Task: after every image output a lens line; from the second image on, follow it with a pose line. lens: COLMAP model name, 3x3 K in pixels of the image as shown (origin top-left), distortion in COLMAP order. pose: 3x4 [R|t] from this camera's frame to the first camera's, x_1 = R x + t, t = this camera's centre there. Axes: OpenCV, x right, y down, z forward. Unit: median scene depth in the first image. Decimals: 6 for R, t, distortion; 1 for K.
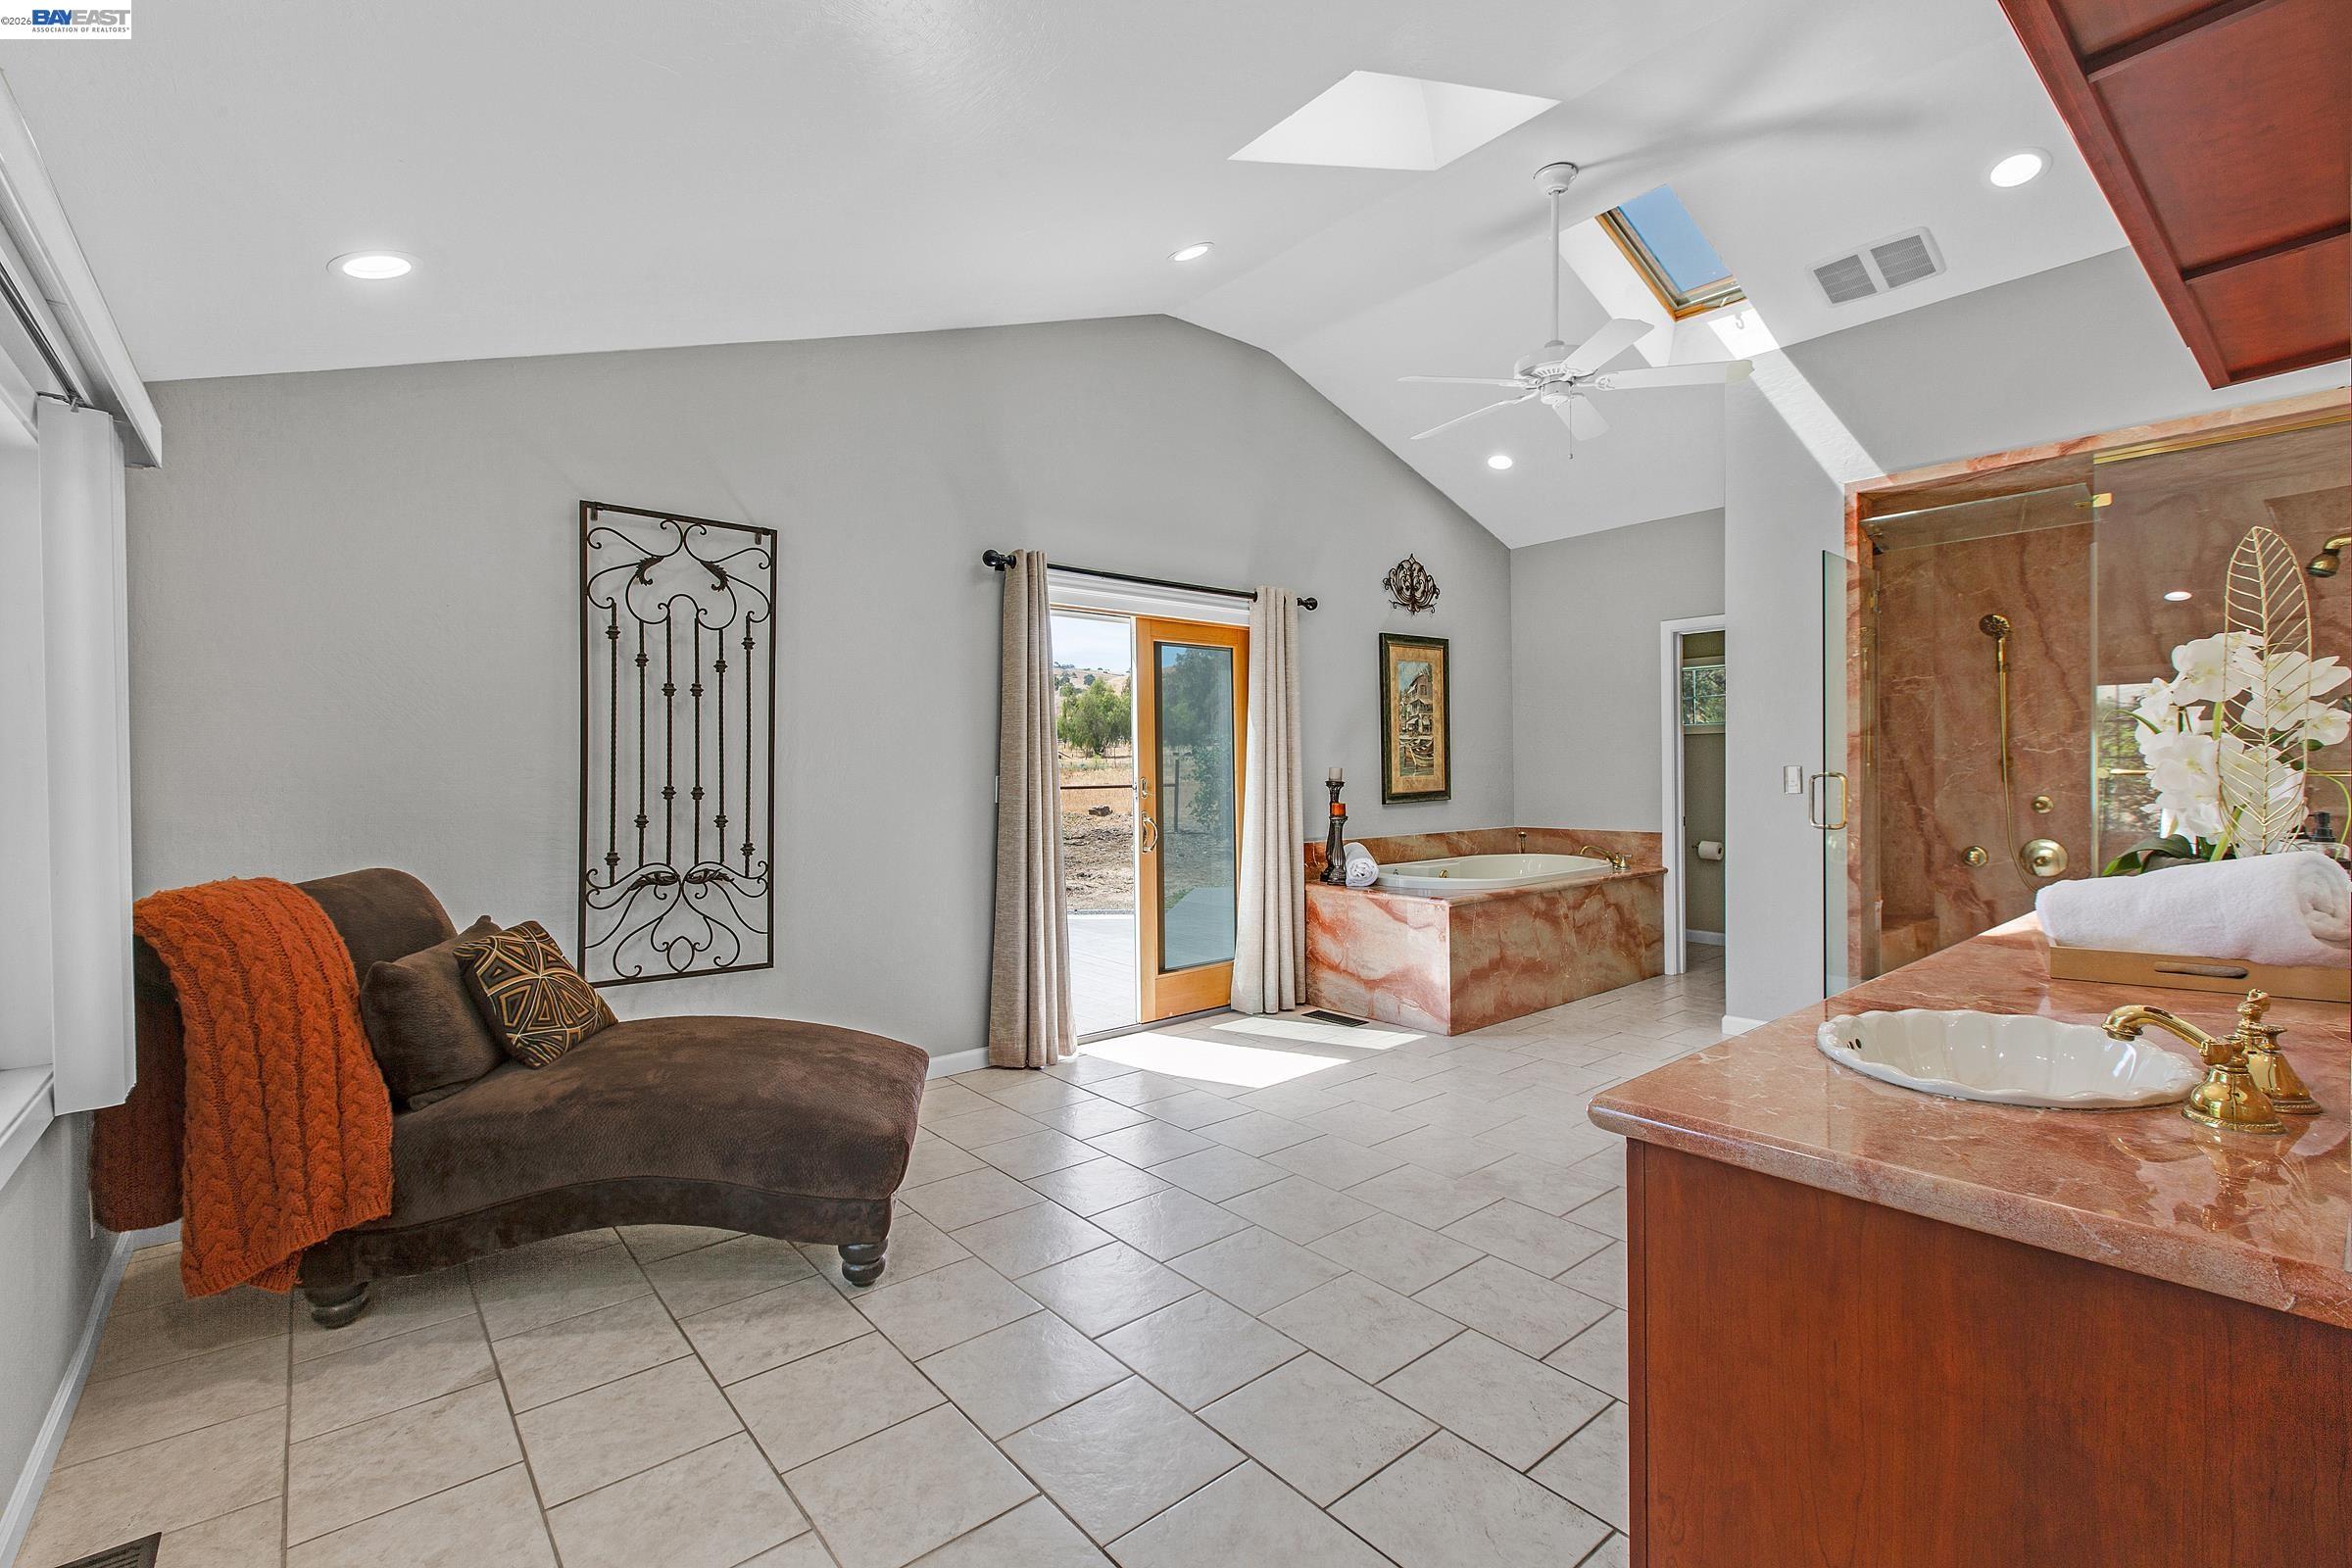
lens RADIAL K [[1048.2, 0, 1176.0], [0, 1048.2, 784.0], [0, 0, 1]] dist [-0.002643, -0.000152]
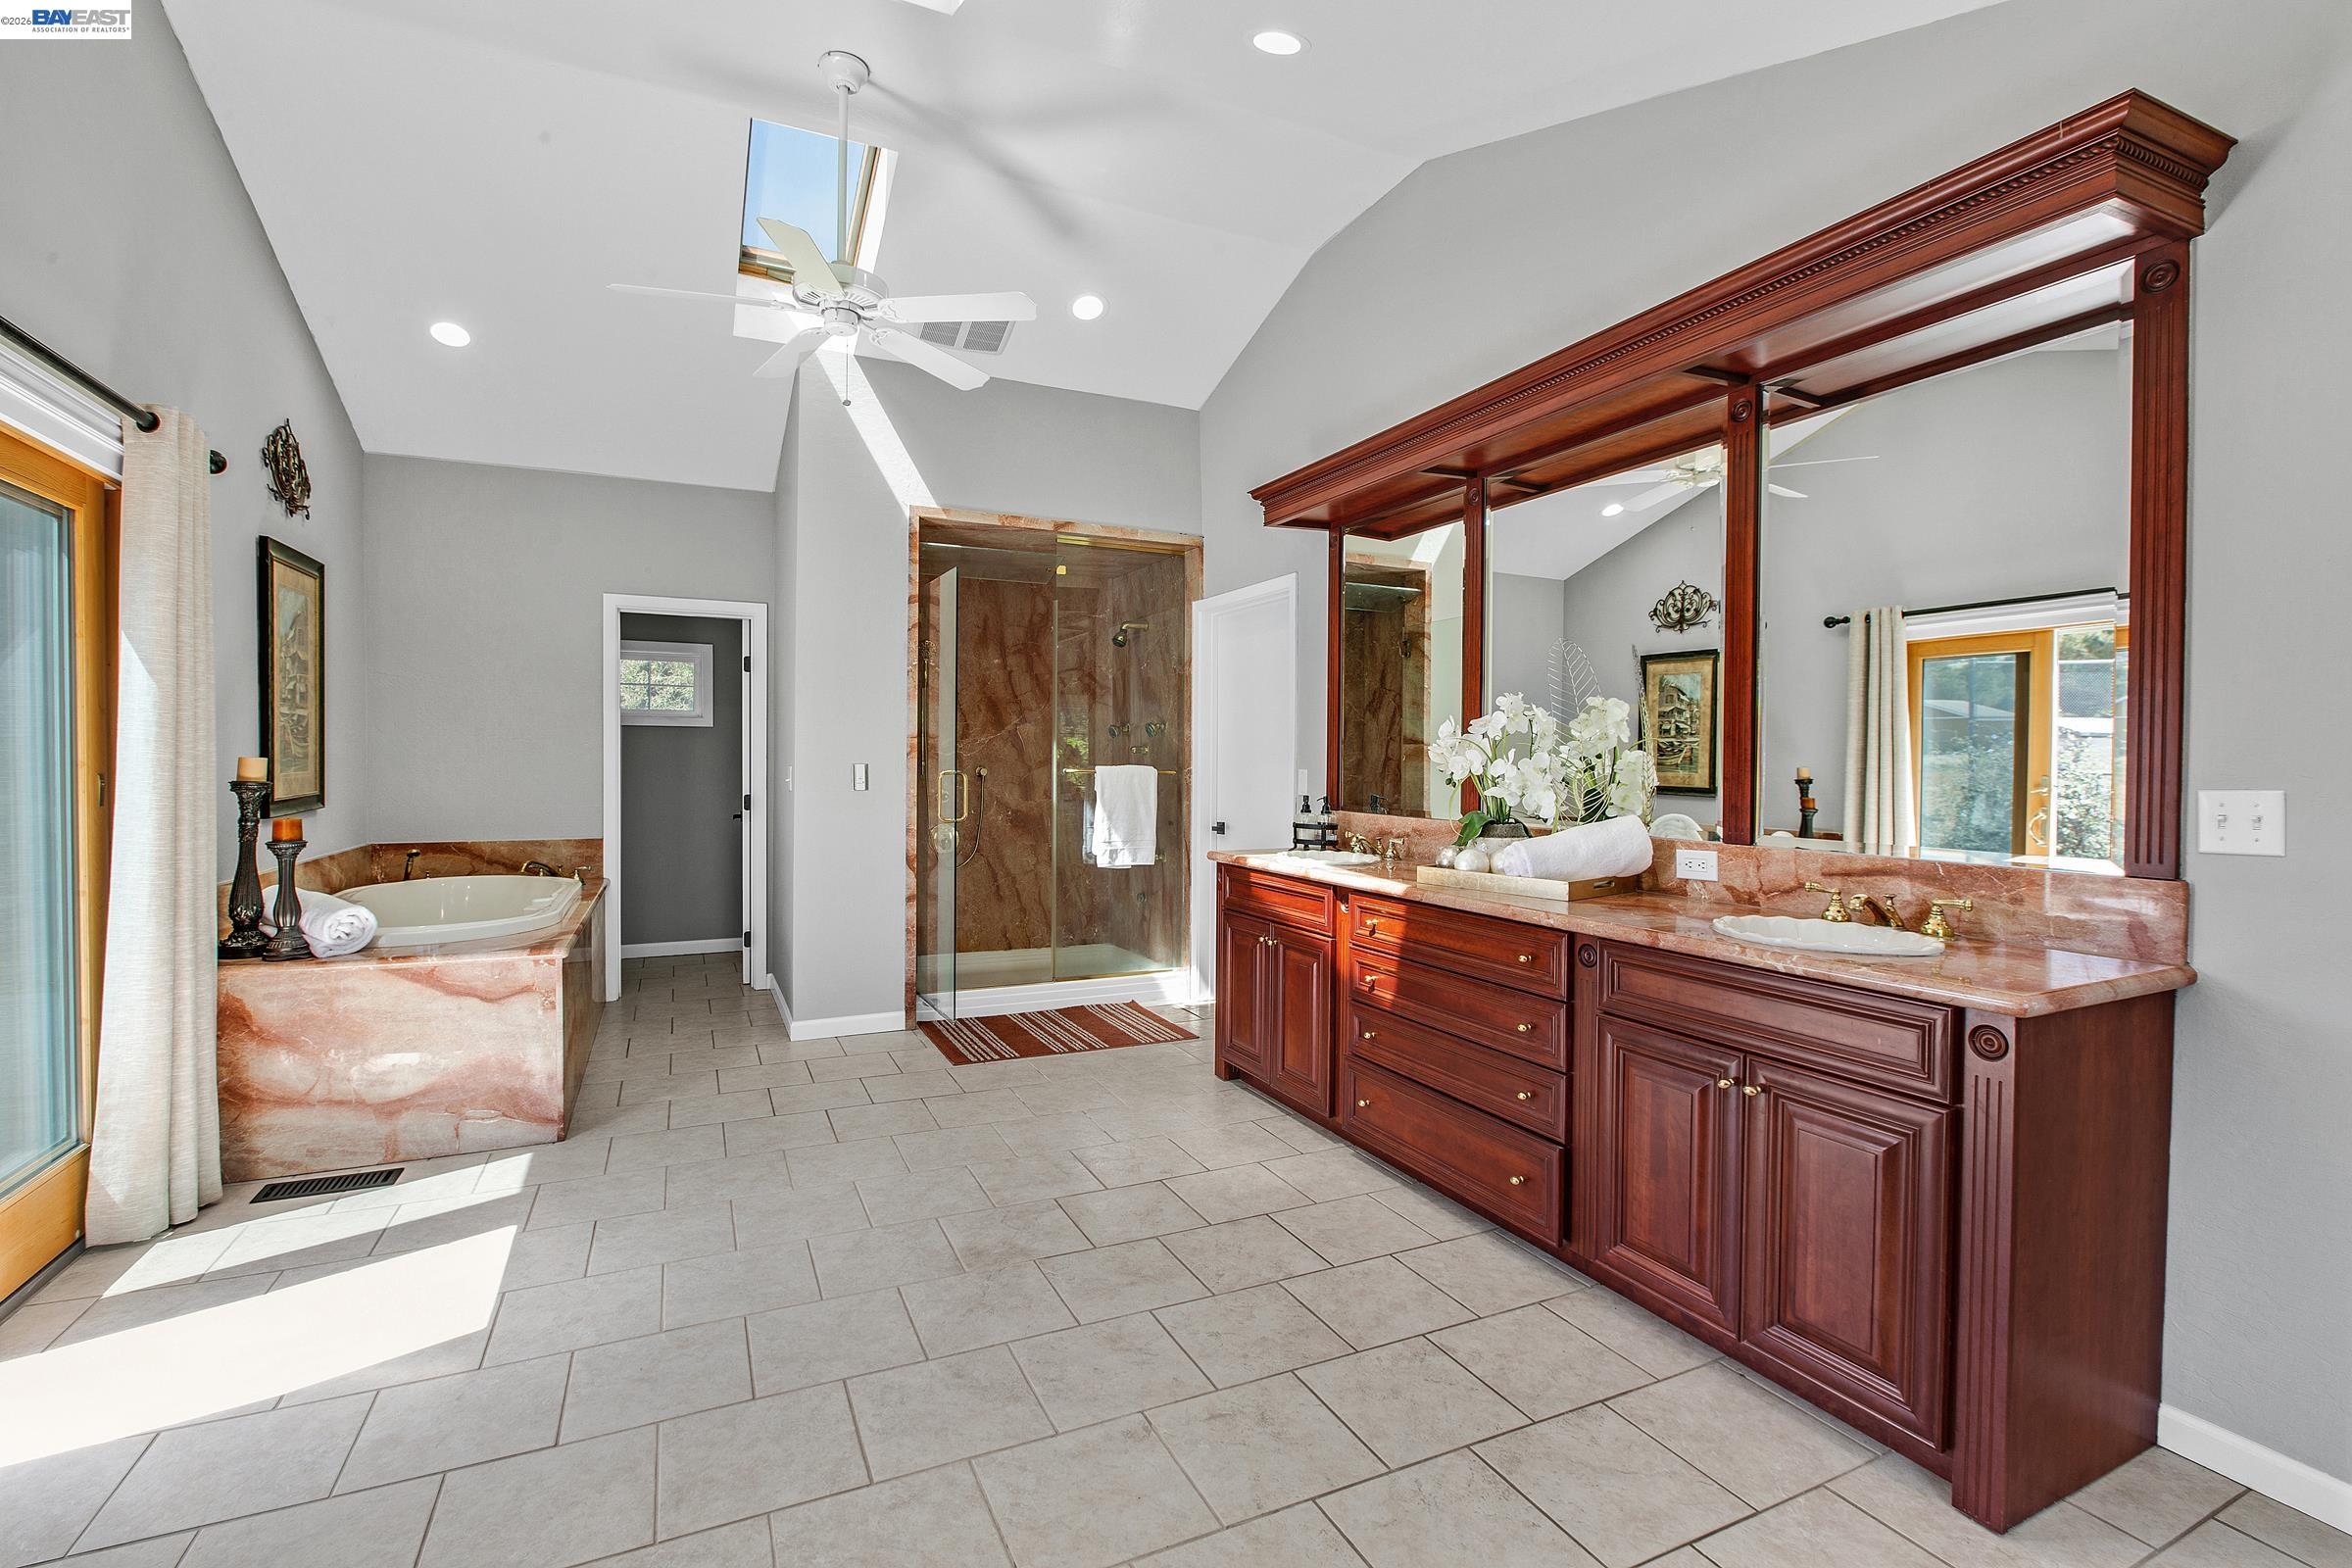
lens RADIAL K [[1036.8, 0, 1176.0], [0, 1036.8, 784.0], [0, 0, 1]] dist [-0.008321, -0.000149]
pose [[0.252556, -0.010724, 0.967523, -0.297682], [0.002872, 0.999942, 0.010334, -0.006694], [-0.967578, 0.000168, 0.252573, 0.408088]]
